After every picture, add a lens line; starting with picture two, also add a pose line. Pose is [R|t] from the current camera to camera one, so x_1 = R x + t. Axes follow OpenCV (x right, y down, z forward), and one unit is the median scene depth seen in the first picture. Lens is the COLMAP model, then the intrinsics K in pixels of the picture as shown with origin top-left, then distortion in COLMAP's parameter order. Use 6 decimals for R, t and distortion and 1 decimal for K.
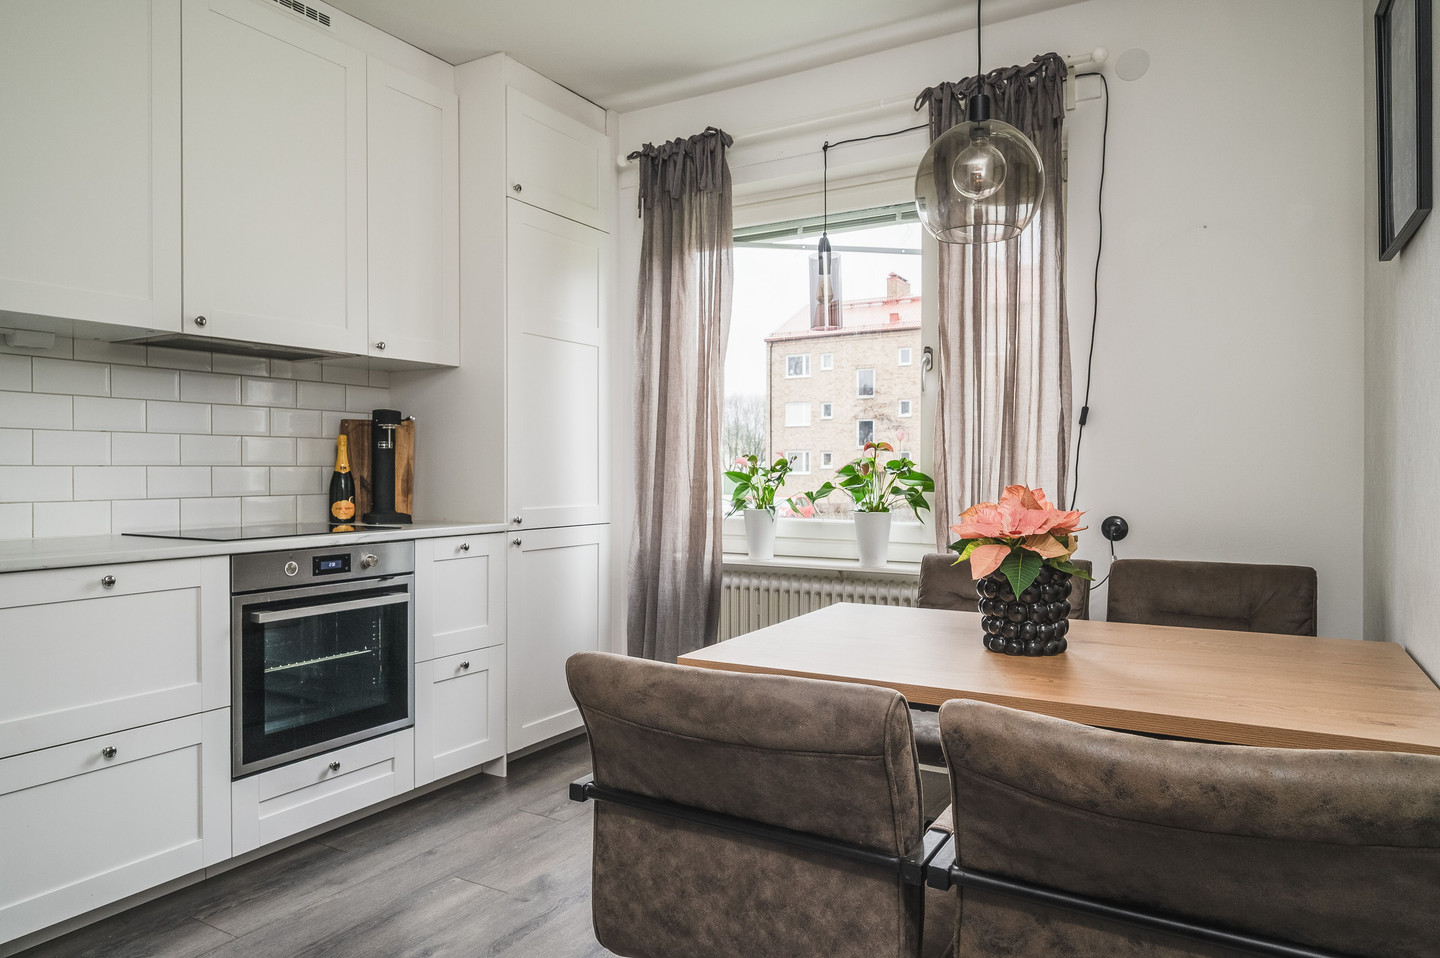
lens RADIAL K [[910.1, 0, 720.0], [0, 910.1, 479.0], [0, 0, 1]] dist [0.000098, 0.000181]
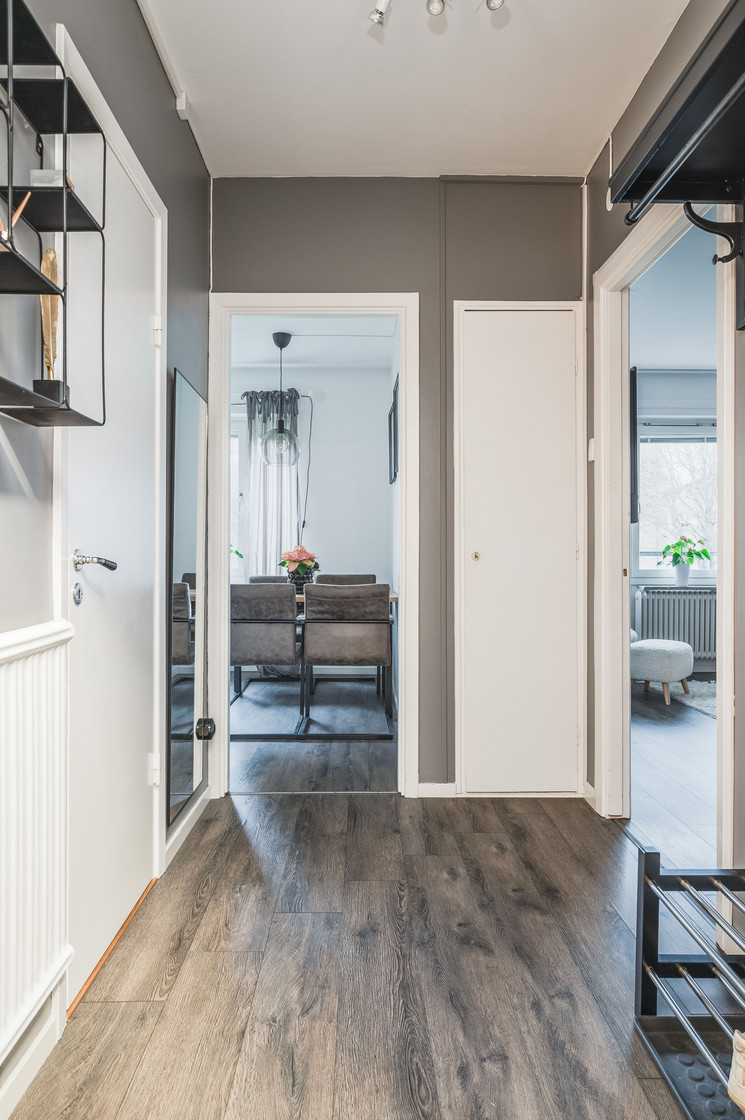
lens RADIAL K [[698.7, 0, 372.5], [0, 698.7, 560.0], [0, 0, 1]] dist [0.000021, -0.000005]
pose [[0.855785, -0.001155, 0.517331, -0.499479], [0.003243, 0.999990, -0.003131, 0.043612], [-0.517322, 0.004357, 0.855780, -0.871547]]
